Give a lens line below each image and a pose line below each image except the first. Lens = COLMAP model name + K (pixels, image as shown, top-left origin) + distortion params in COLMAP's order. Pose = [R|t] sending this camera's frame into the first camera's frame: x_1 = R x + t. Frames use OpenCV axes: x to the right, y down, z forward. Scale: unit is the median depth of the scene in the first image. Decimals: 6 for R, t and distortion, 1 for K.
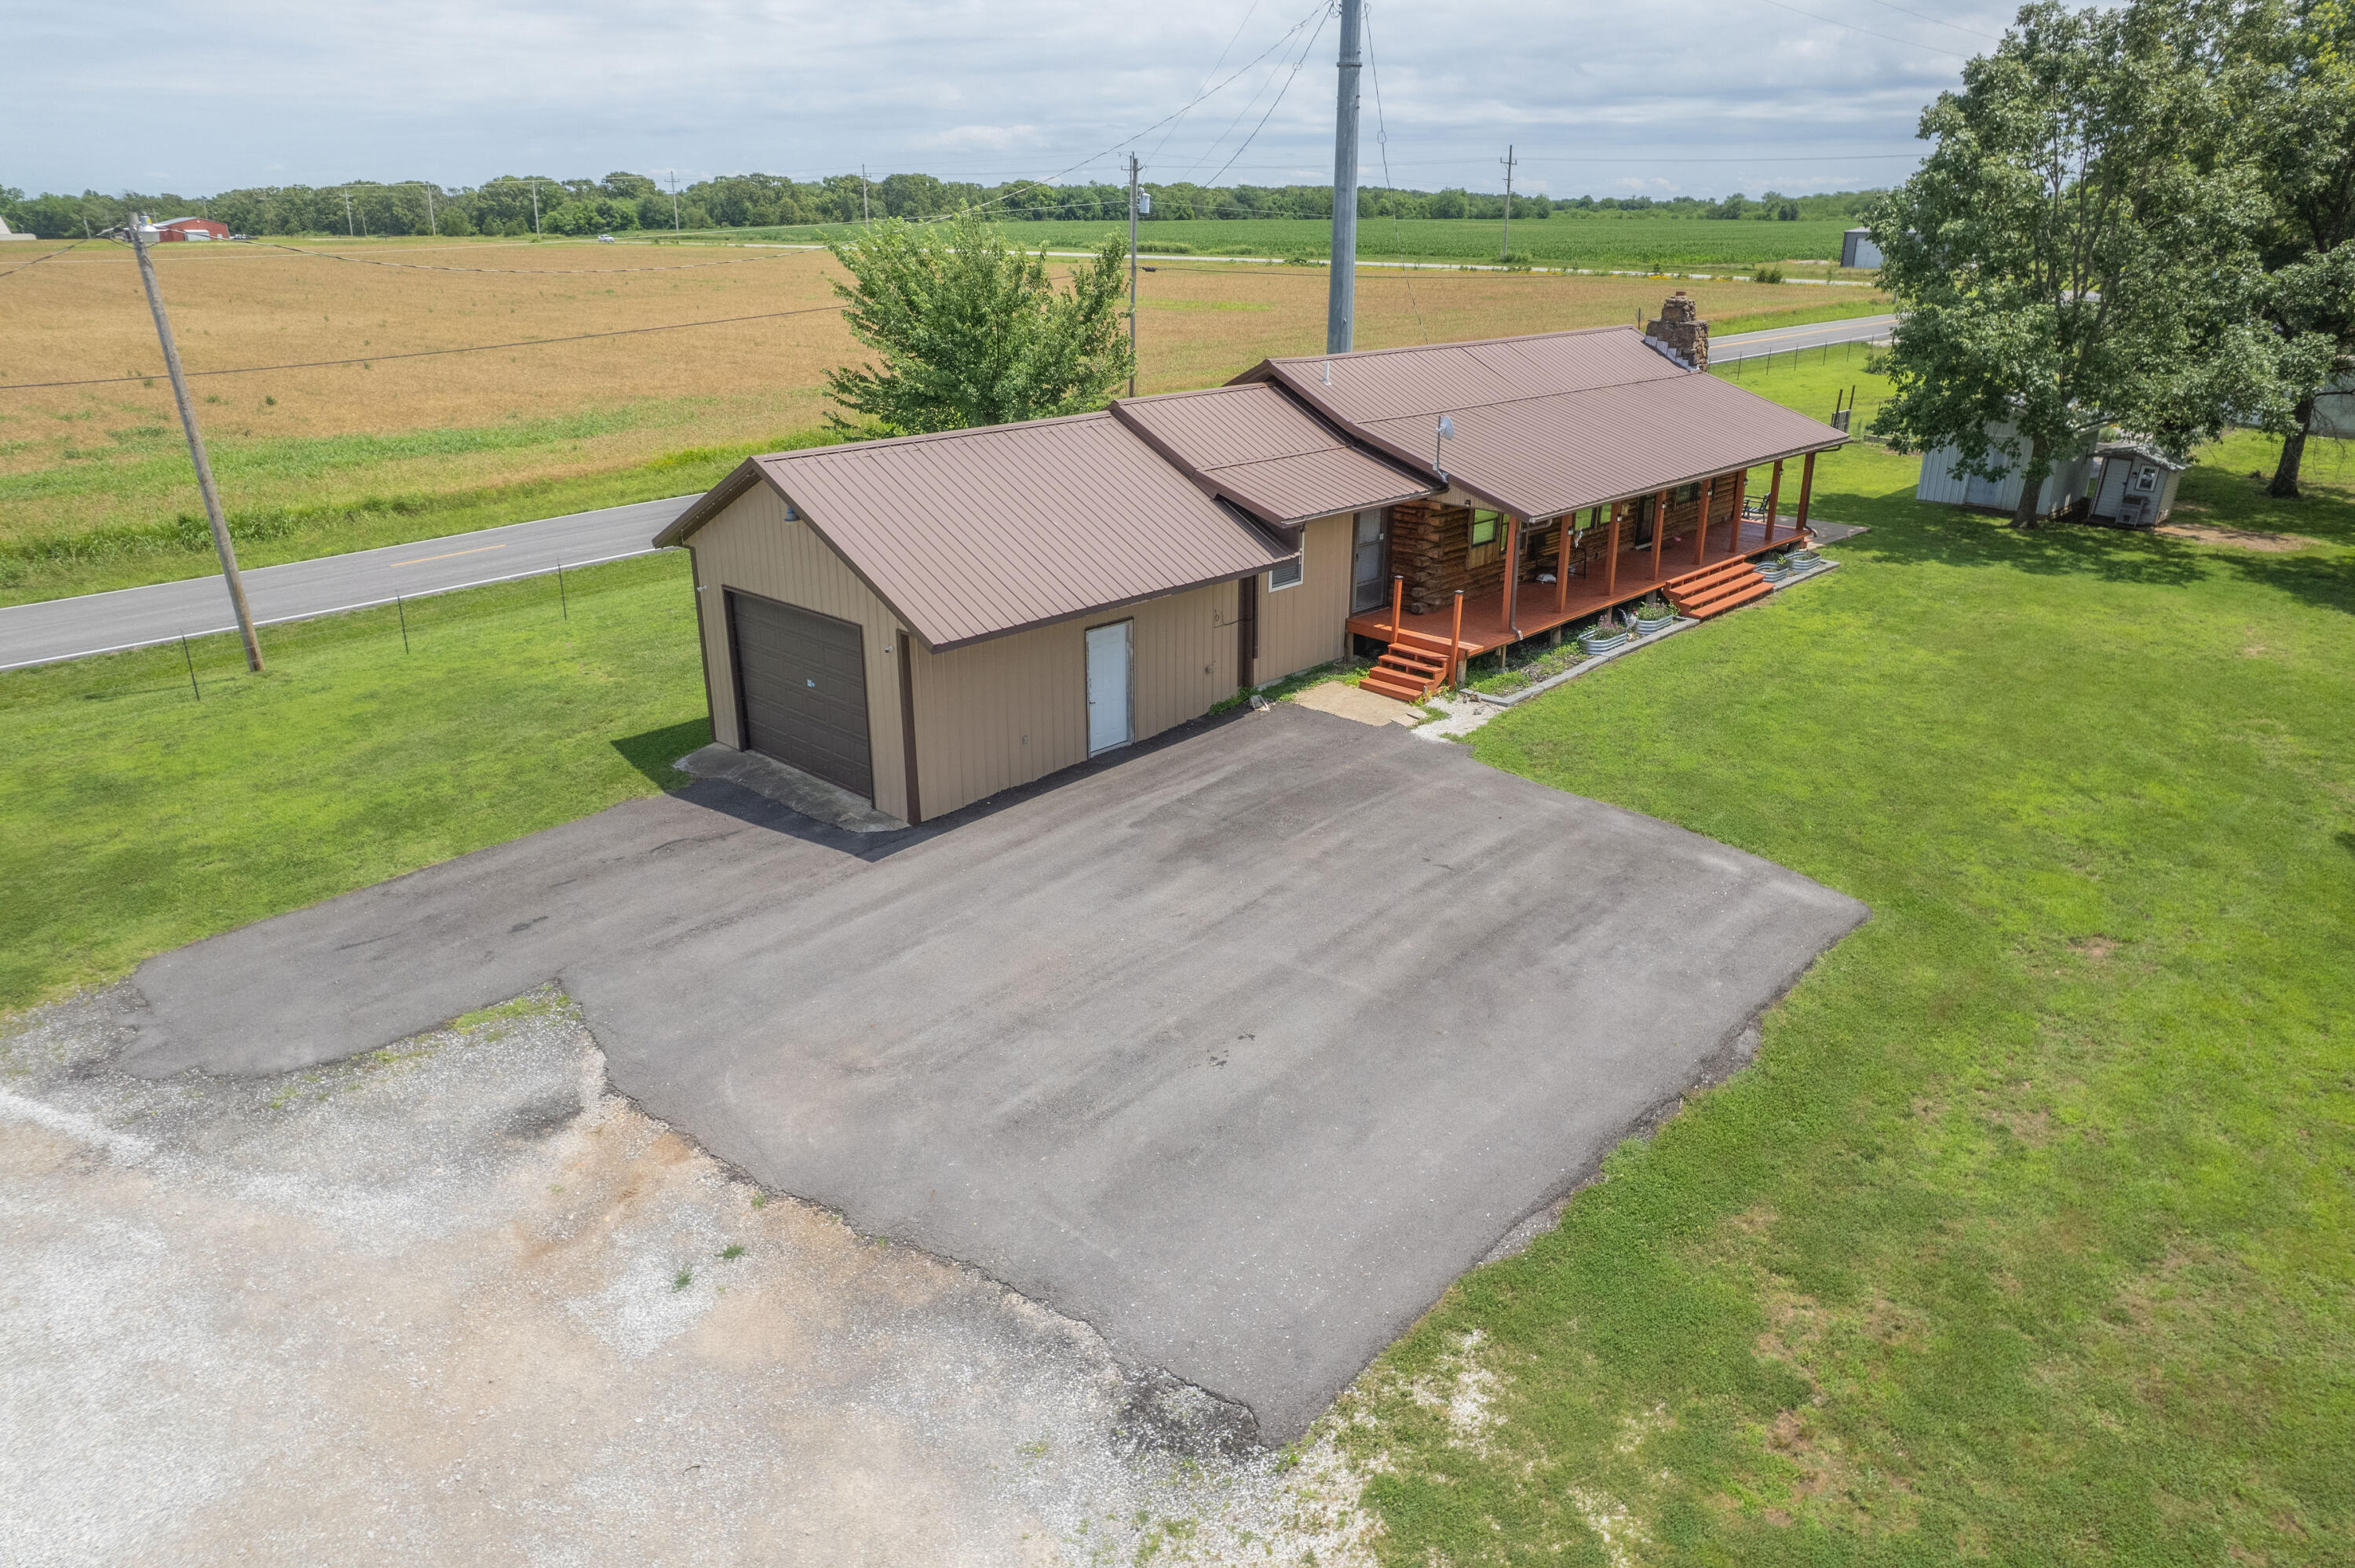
lens RADIAL K [[1496.2, 0, 1171.2], [0, 1496.2, 800.6], [0, 0, 1]] dist [-0.070008, 0.057345]
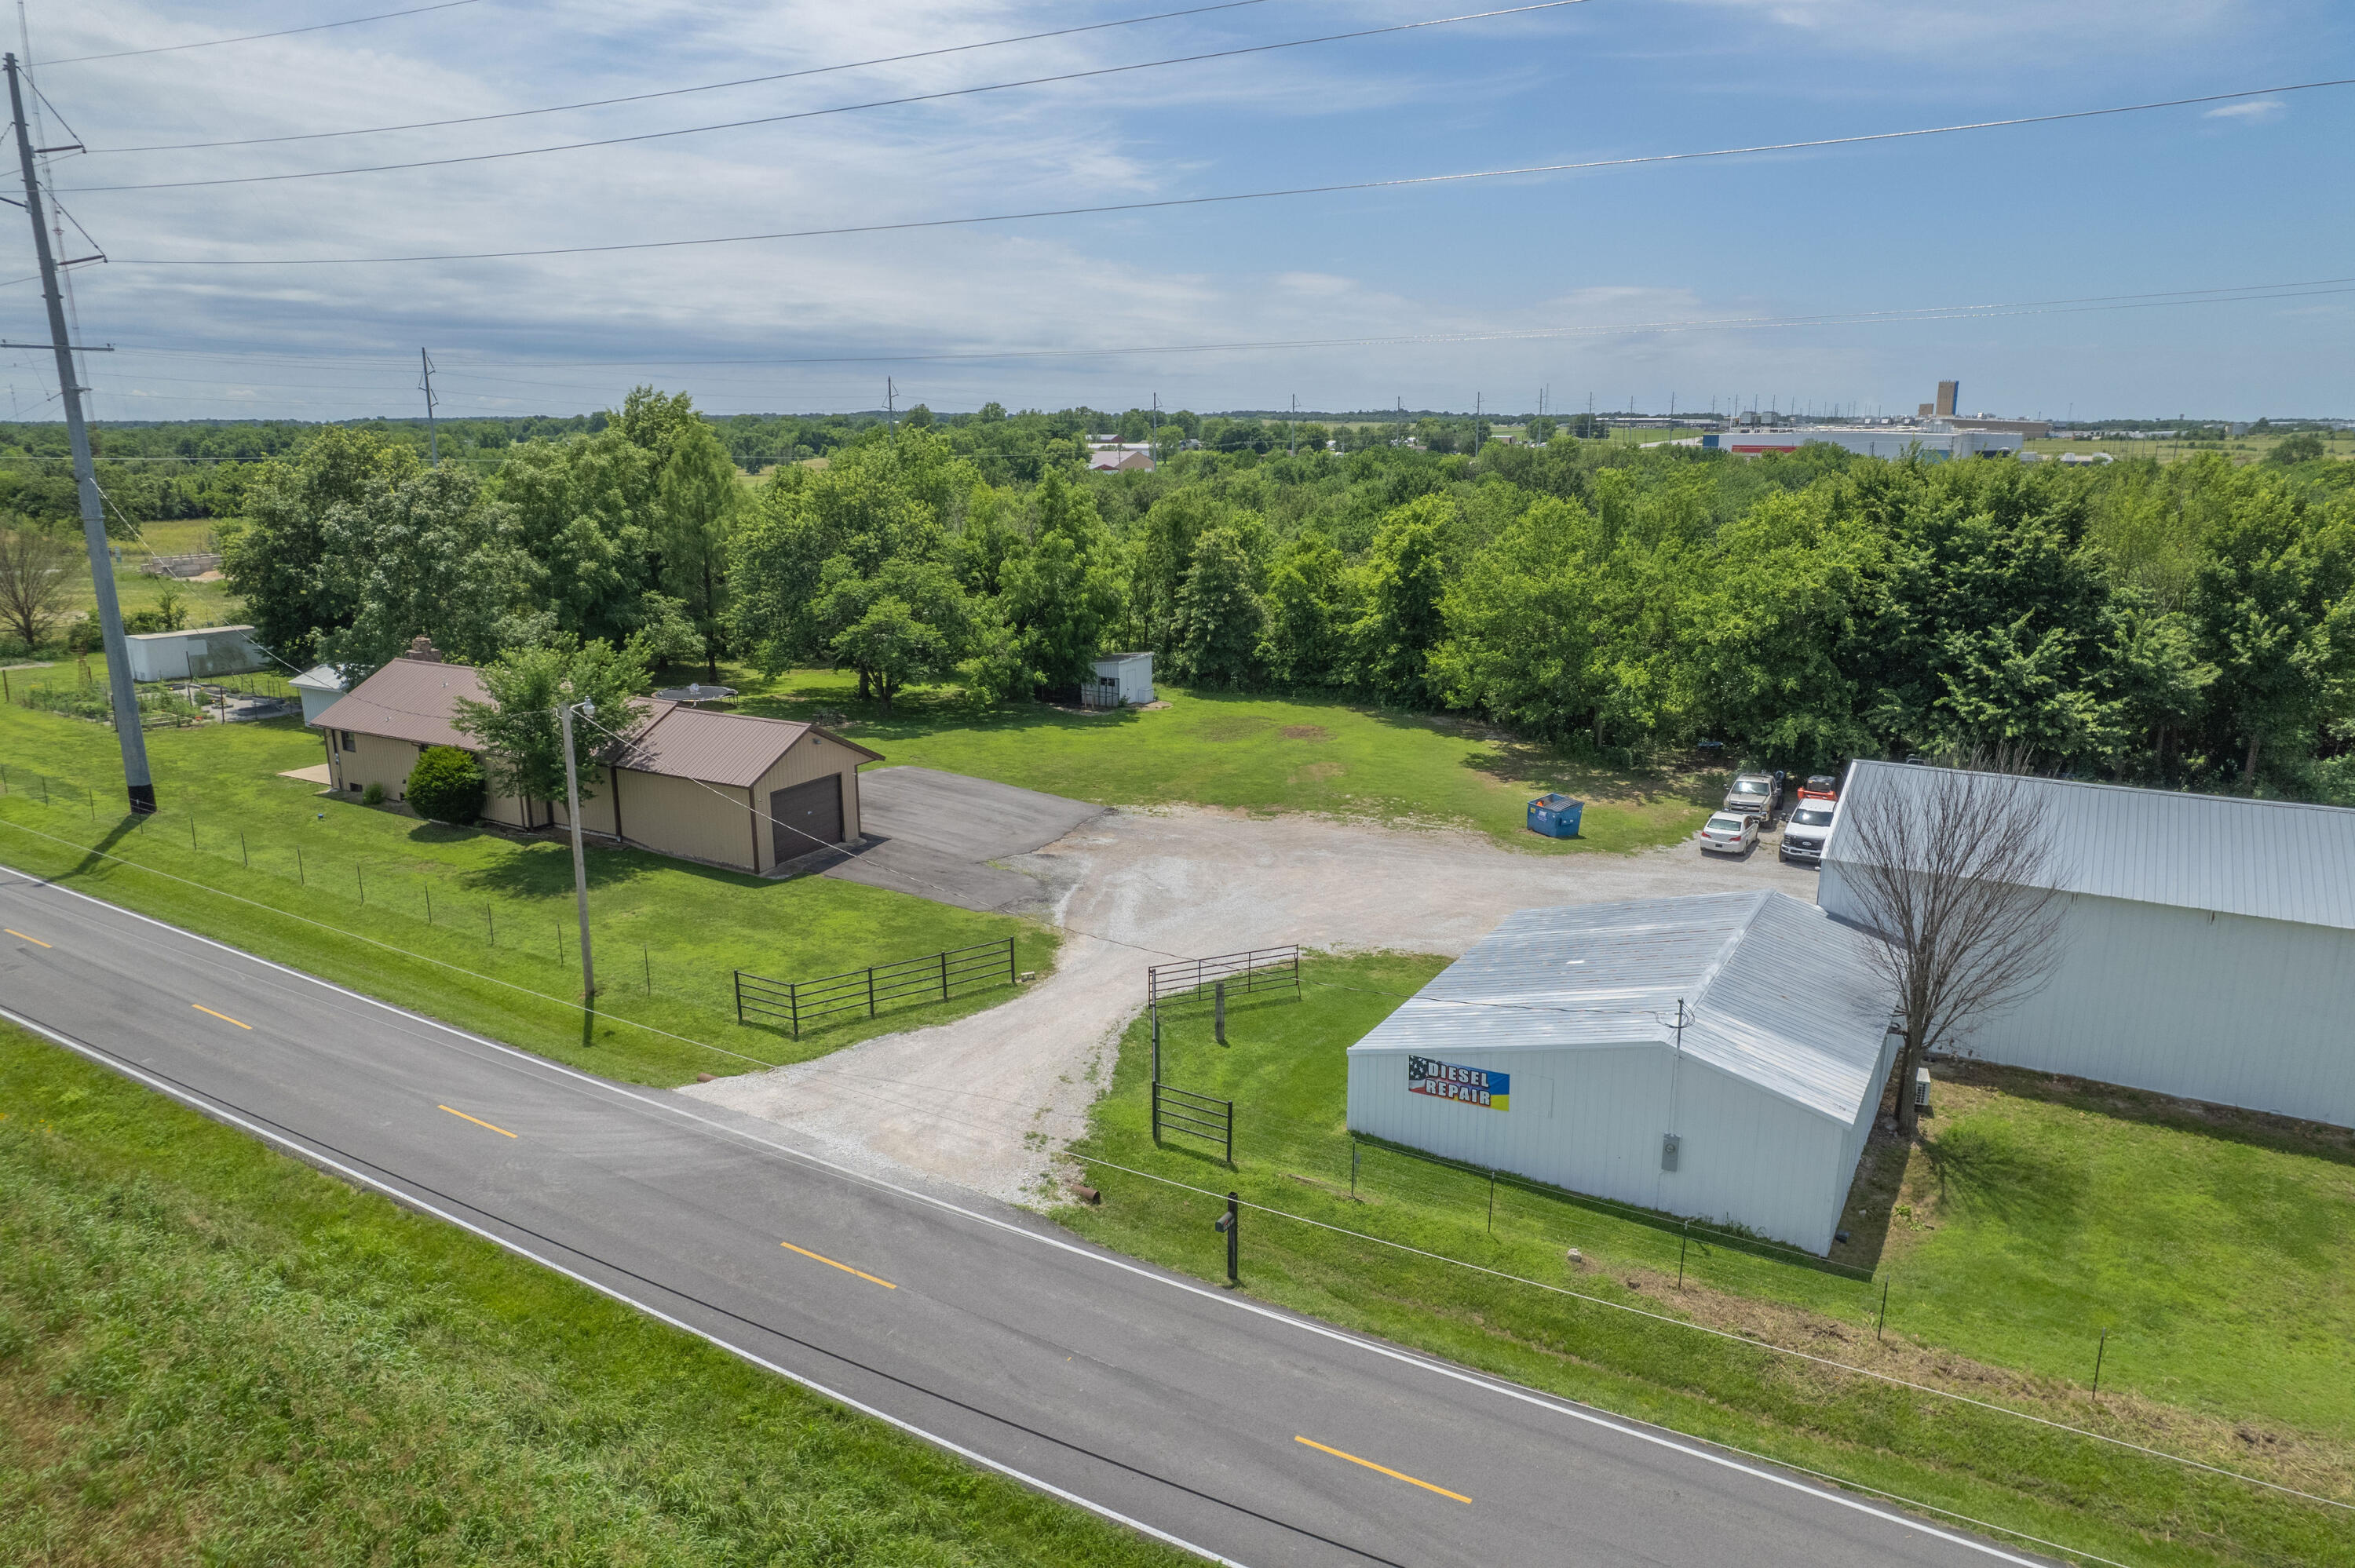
lens RADIAL K [[1493.3, 0, 1176.1], [0, 1493.3, 829.4], [0, 0, 1]] dist [-0.074227, 0.063701]
pose [[-0.237926, -0.254289, 0.937405, -2.303541], [0.361085, 0.872791, 0.328409, -0.548485], [-0.901670, 0.416620, -0.115839, 0.639557]]
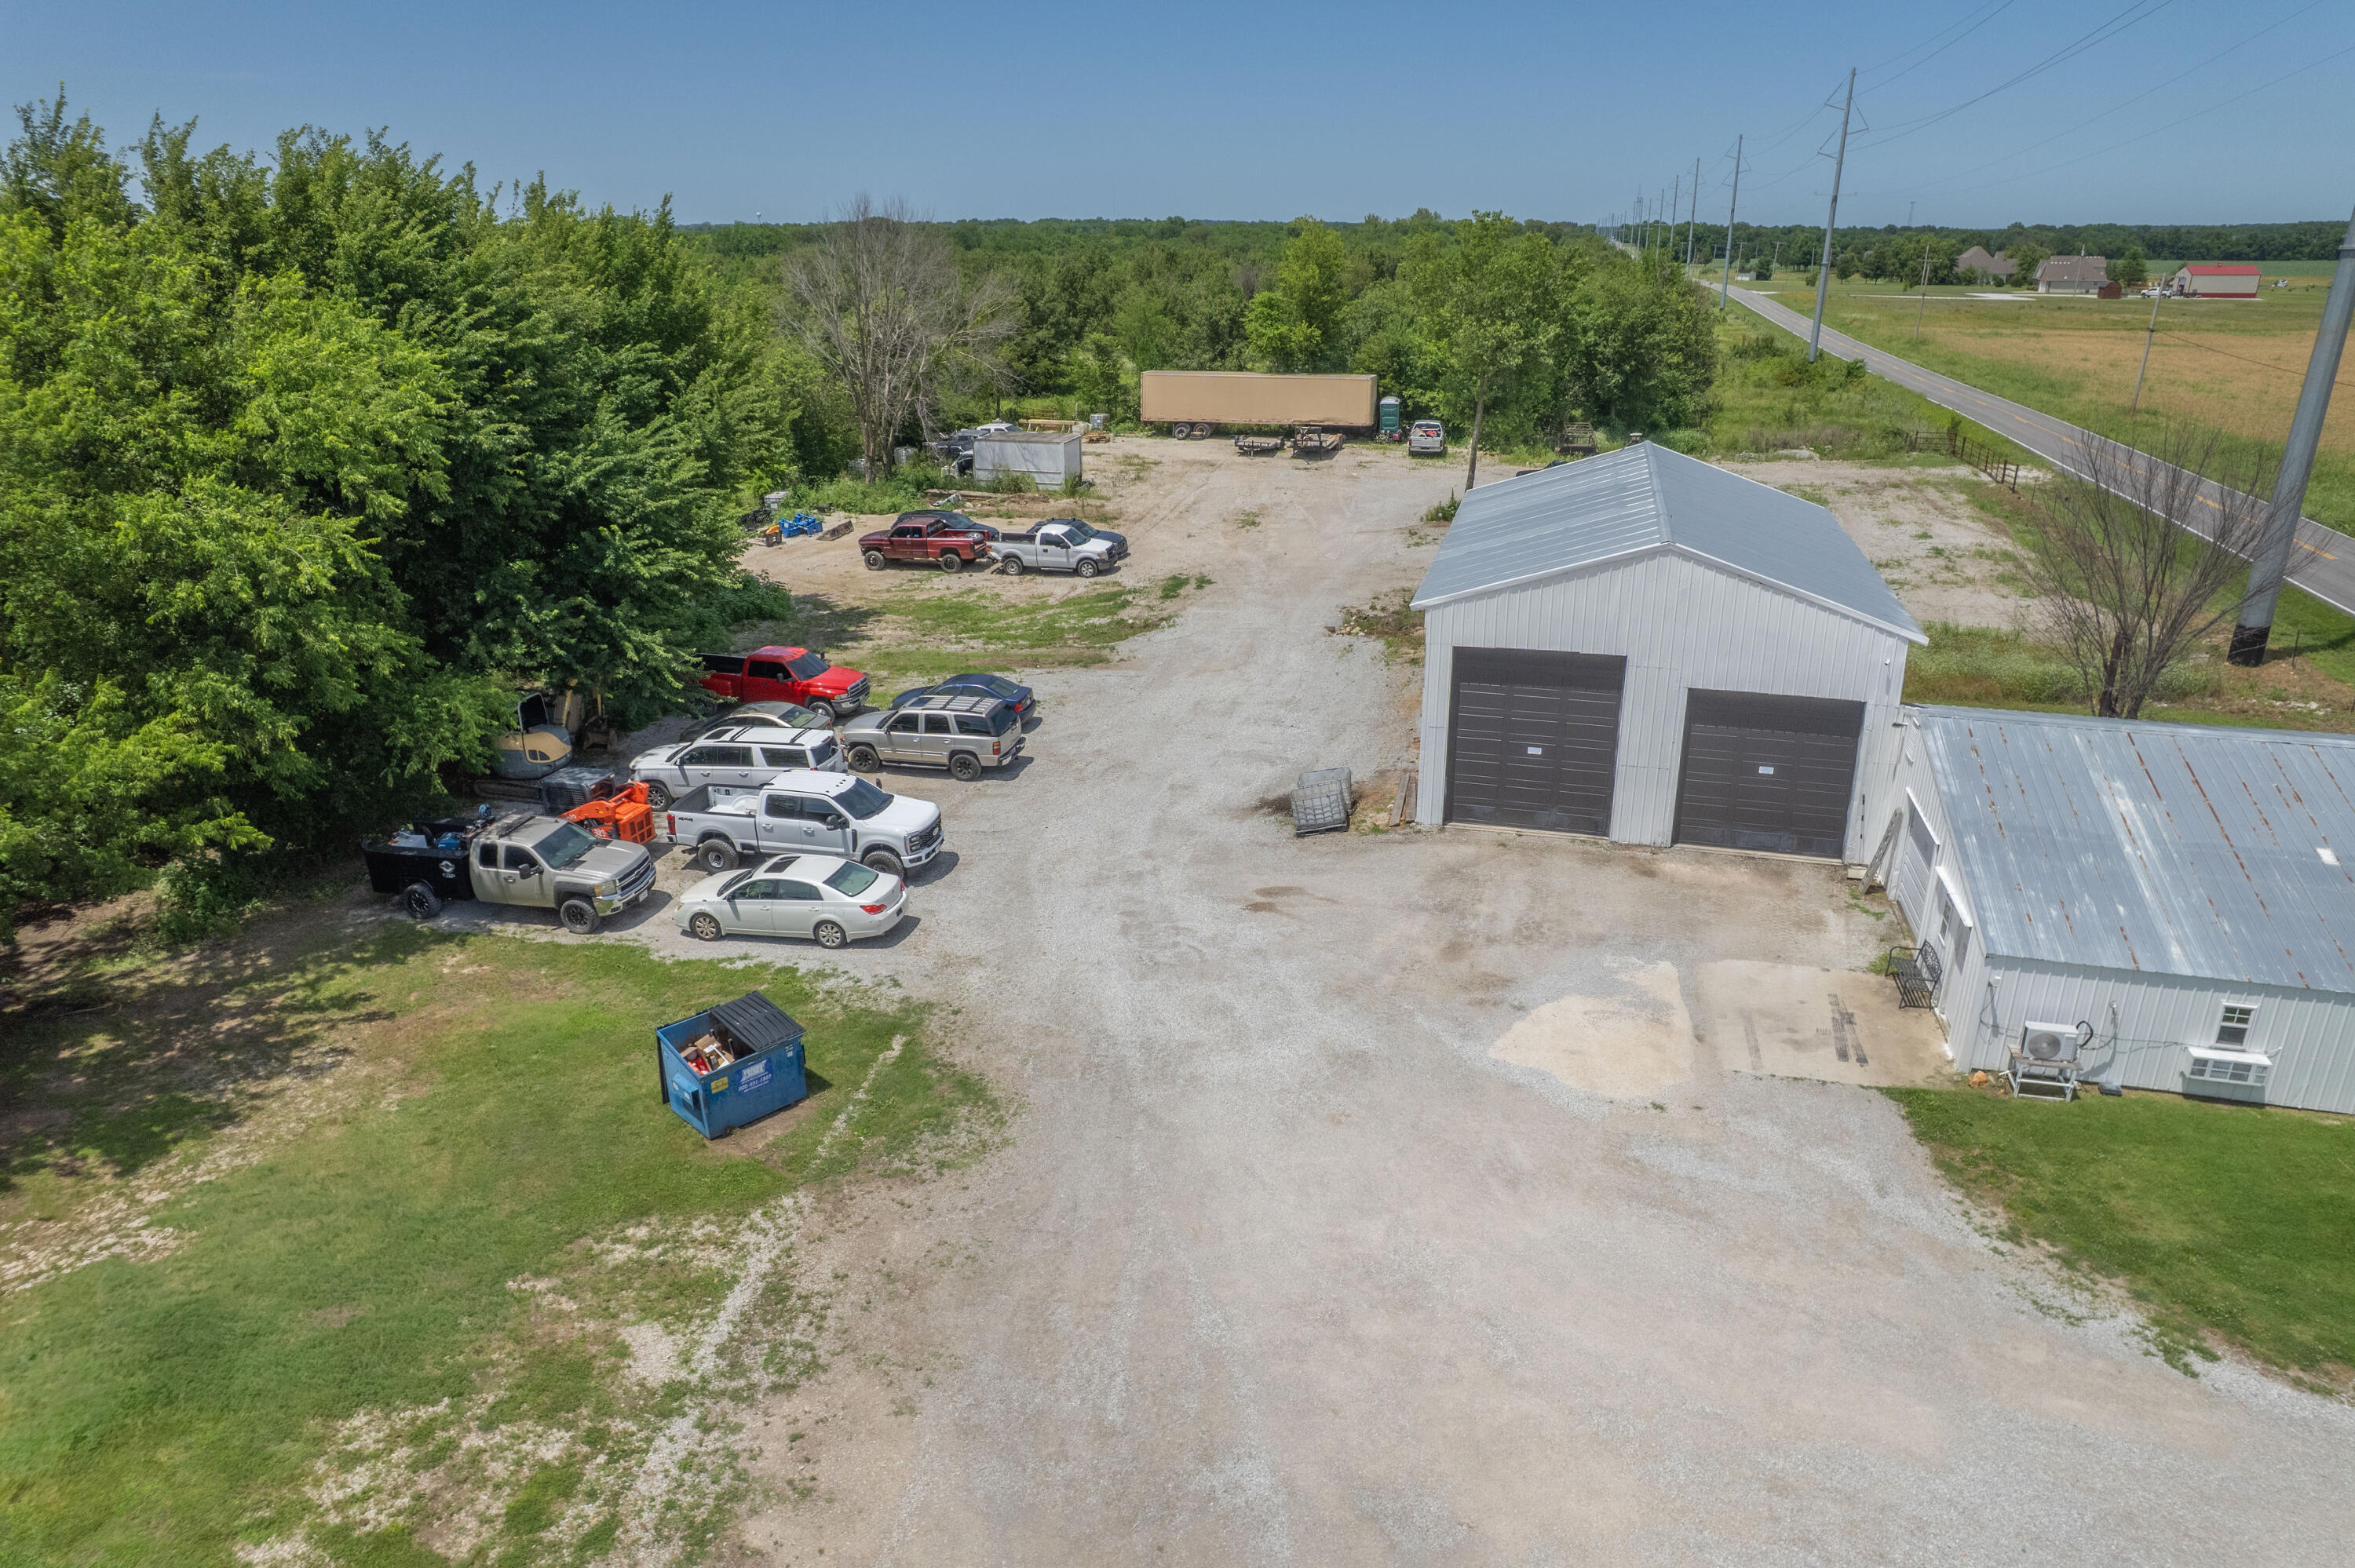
lens RADIAL K [[1508.1, 0, 1172.6], [0, 1508.1, 787.0], [0, 0, 1]] dist [-0.079528, 0.072909]
pose [[-0.865032, 0.179114, -0.468655, -0.025952], [-0.181700, 0.758853, 0.625402, -0.311353], [0.467658, 0.626148, -0.623887, 0.393328]]
